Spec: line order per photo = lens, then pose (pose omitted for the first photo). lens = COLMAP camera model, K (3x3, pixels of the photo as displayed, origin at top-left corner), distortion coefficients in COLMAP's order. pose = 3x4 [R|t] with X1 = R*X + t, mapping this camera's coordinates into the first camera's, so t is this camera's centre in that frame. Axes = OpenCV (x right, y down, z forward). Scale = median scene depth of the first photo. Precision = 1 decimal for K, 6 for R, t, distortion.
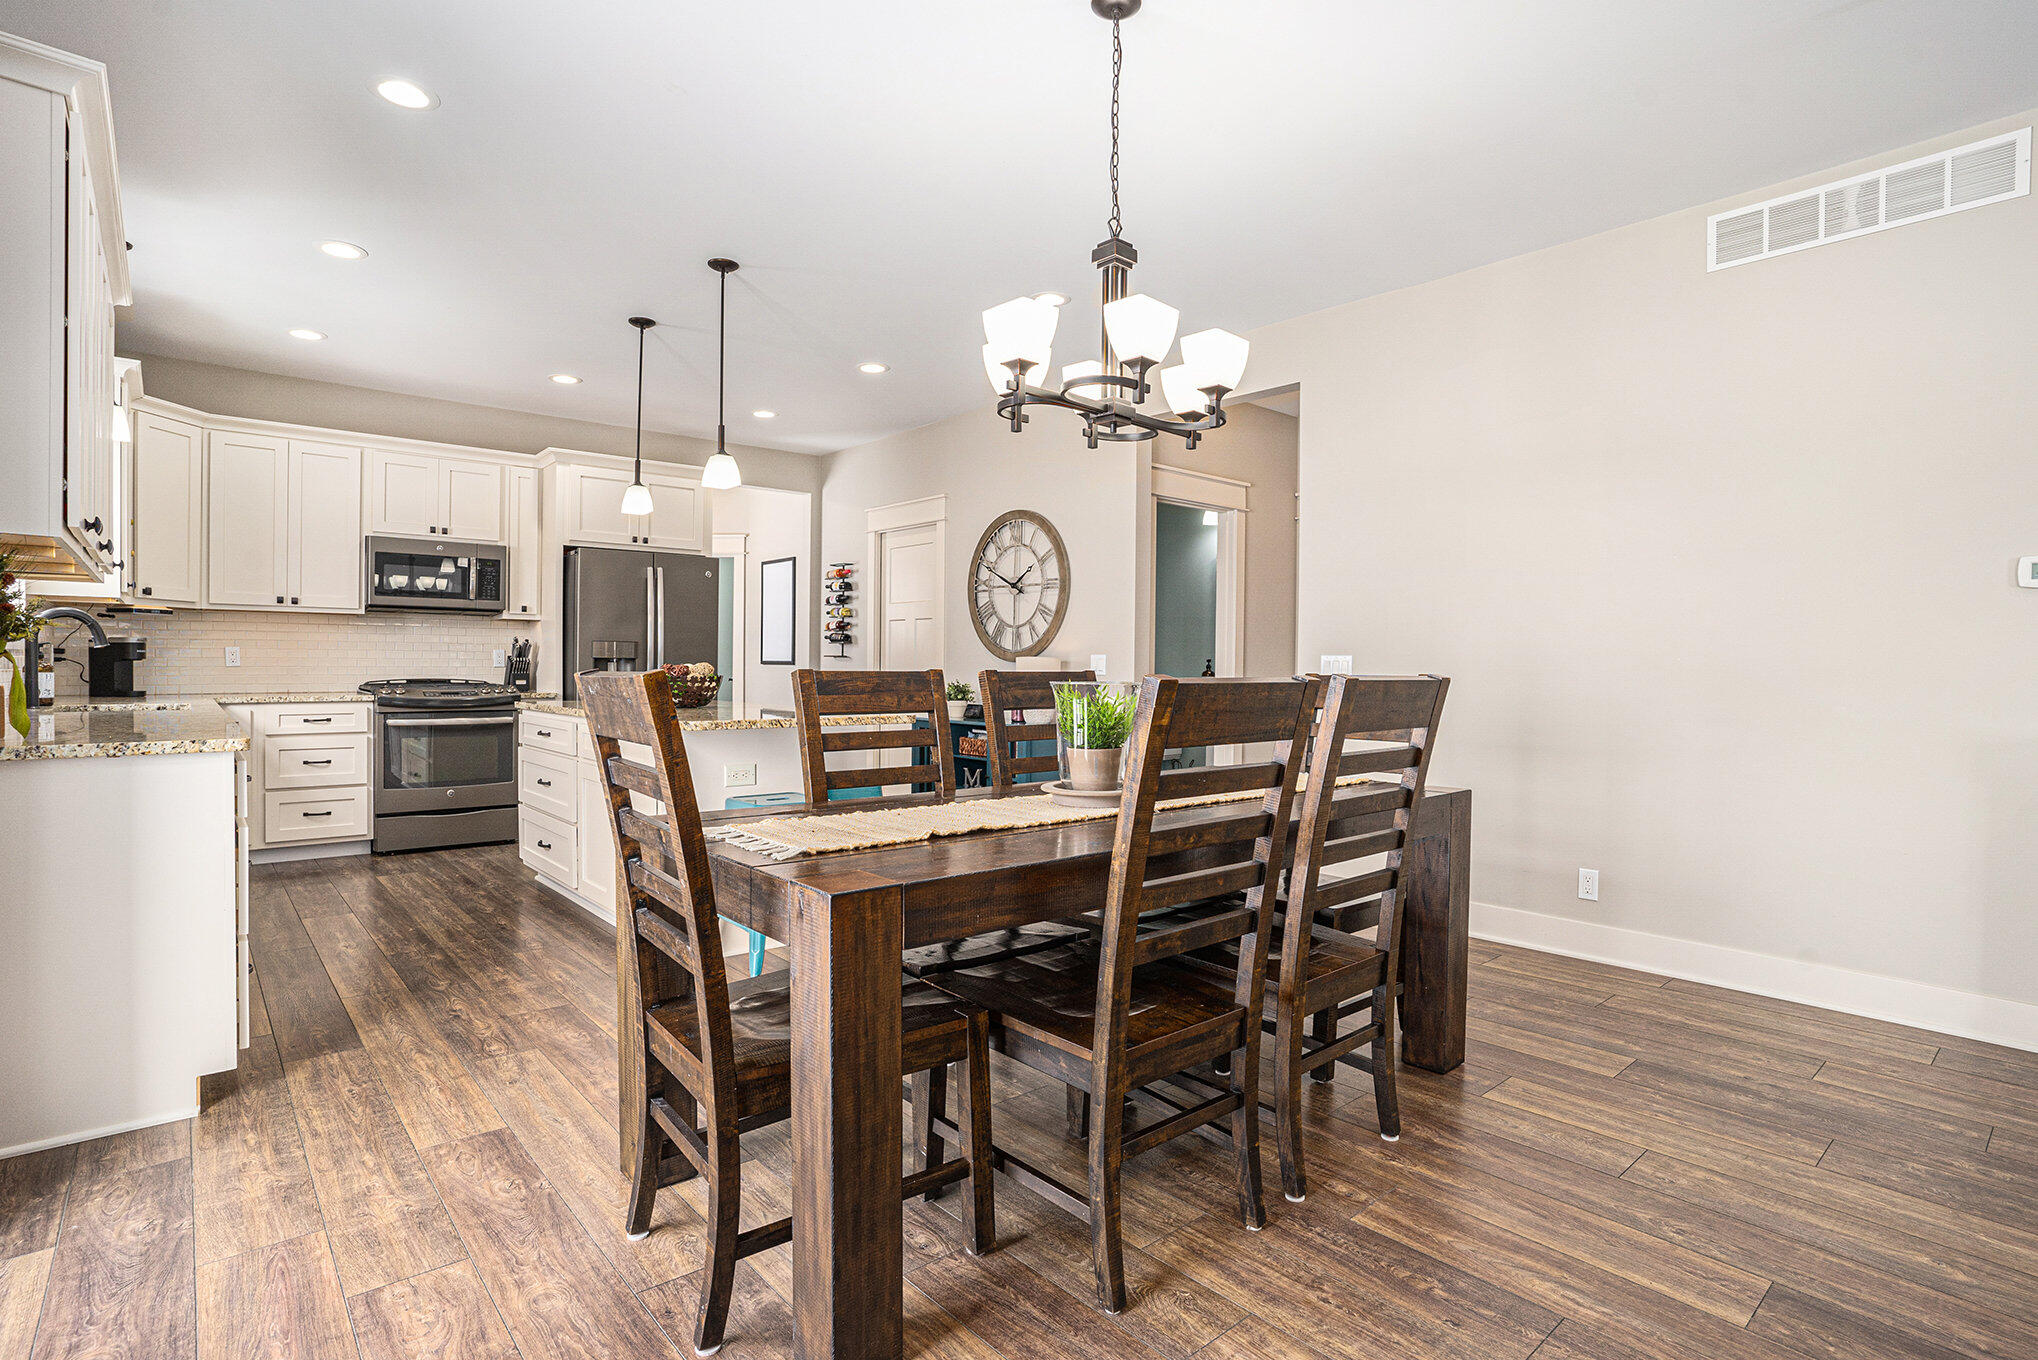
lens RADIAL K [[1007.7, 0, 1033.6], [0, 1007.7, 670.5], [0, 0, 1]] dist [-0.040741, 0.002036]
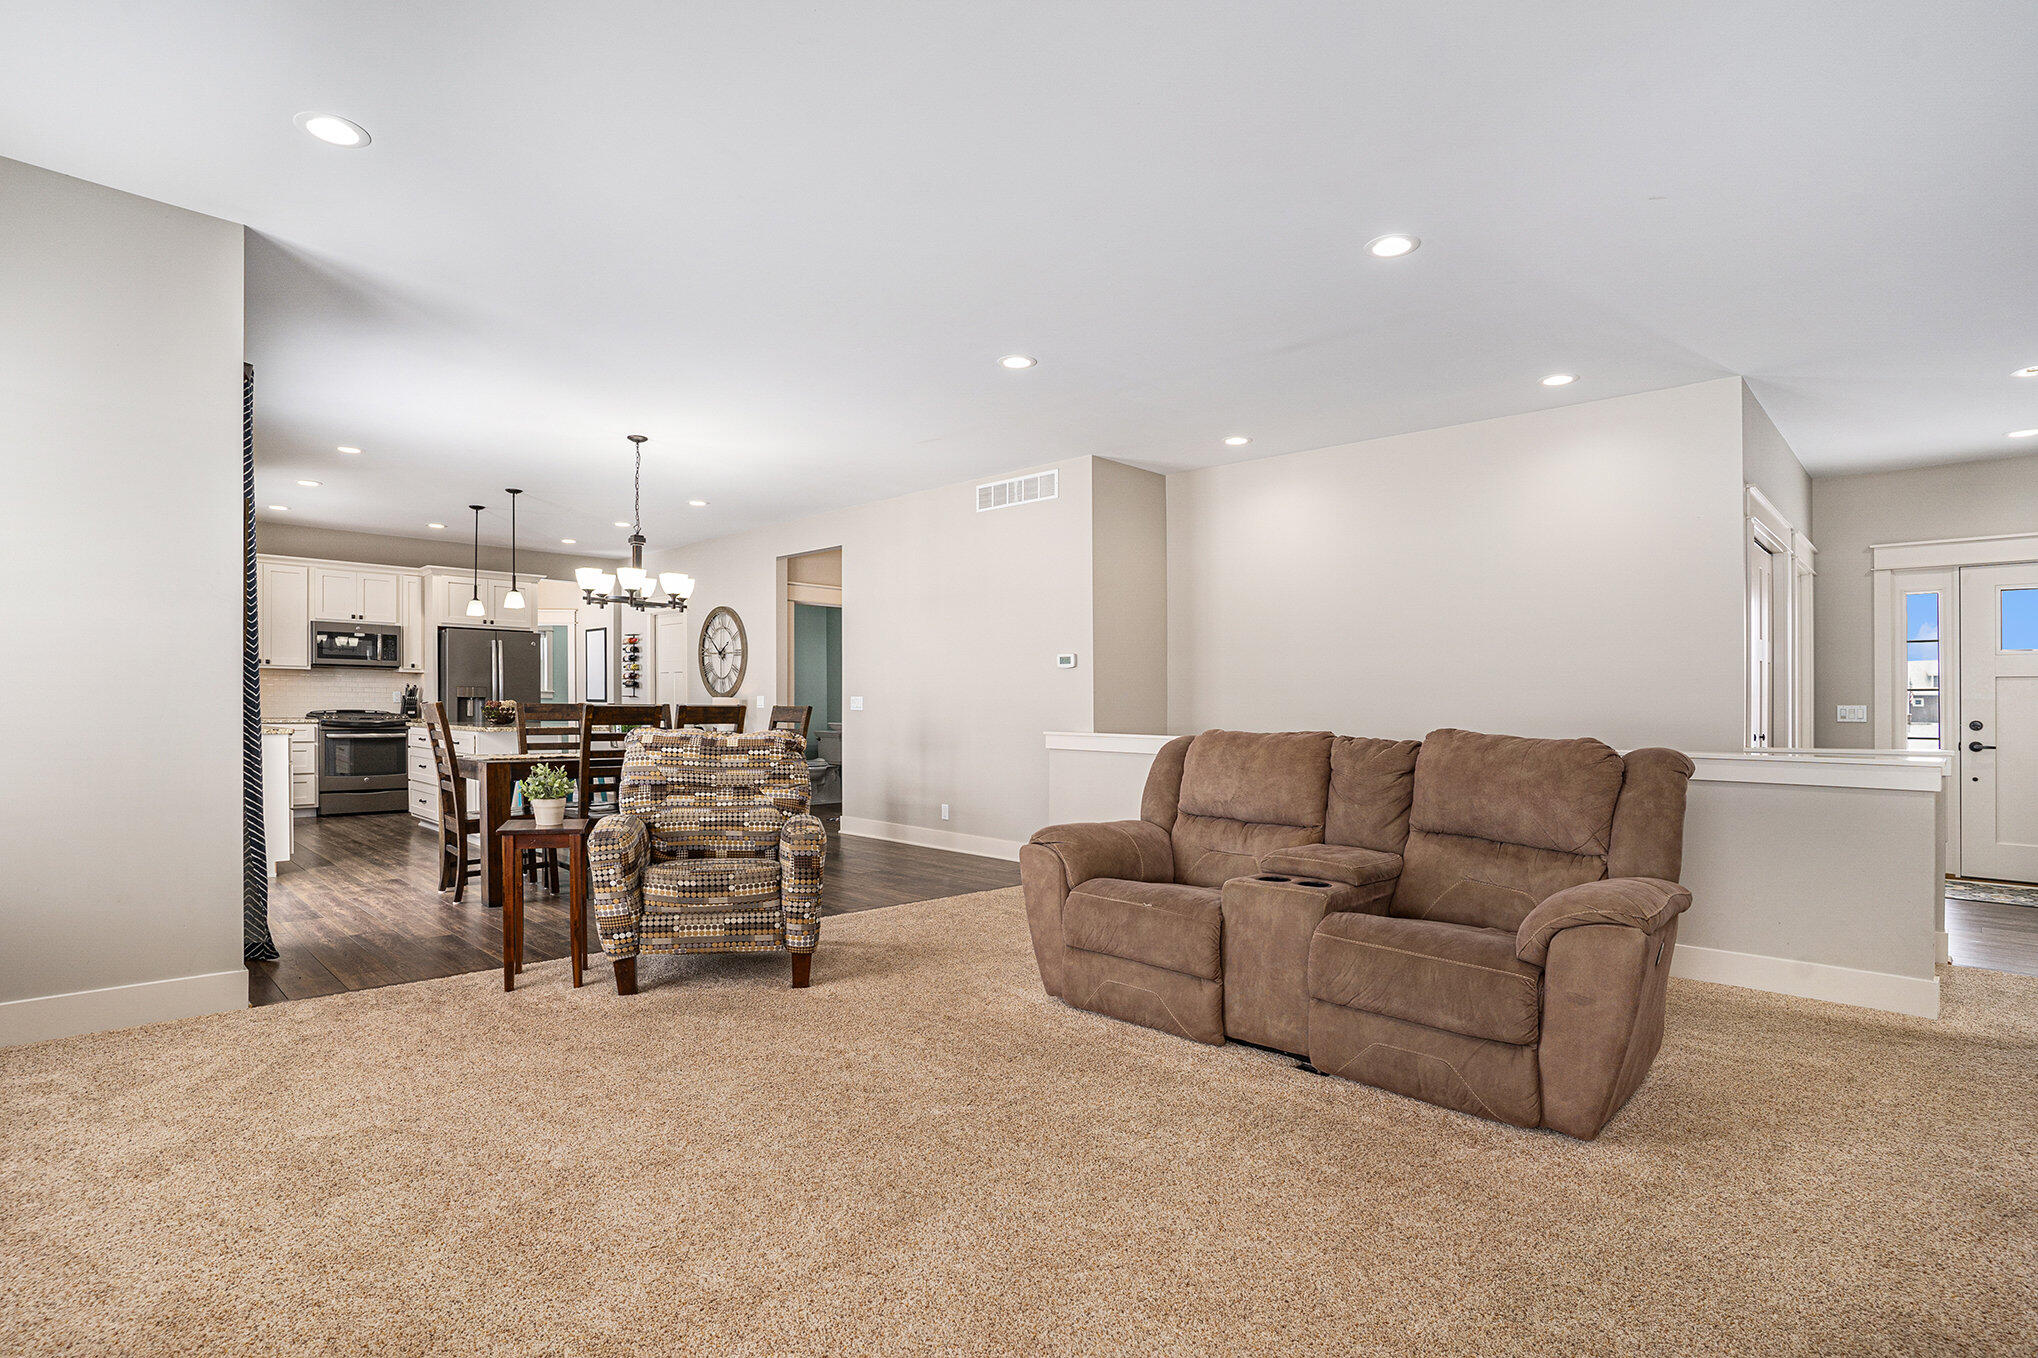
lens RADIAL K [[1007.7, 0, 1012.7], [0, 1007.7, 730.9], [0, 0, 1]] dist [-0.040741, 0.002036]
pose [[0.998554, 0.001526, 0.053727, 0.368486], [-0.002638, 0.999784, 0.020636, 0.006604], [-0.053684, -0.020748, 0.998342, -0.649777]]
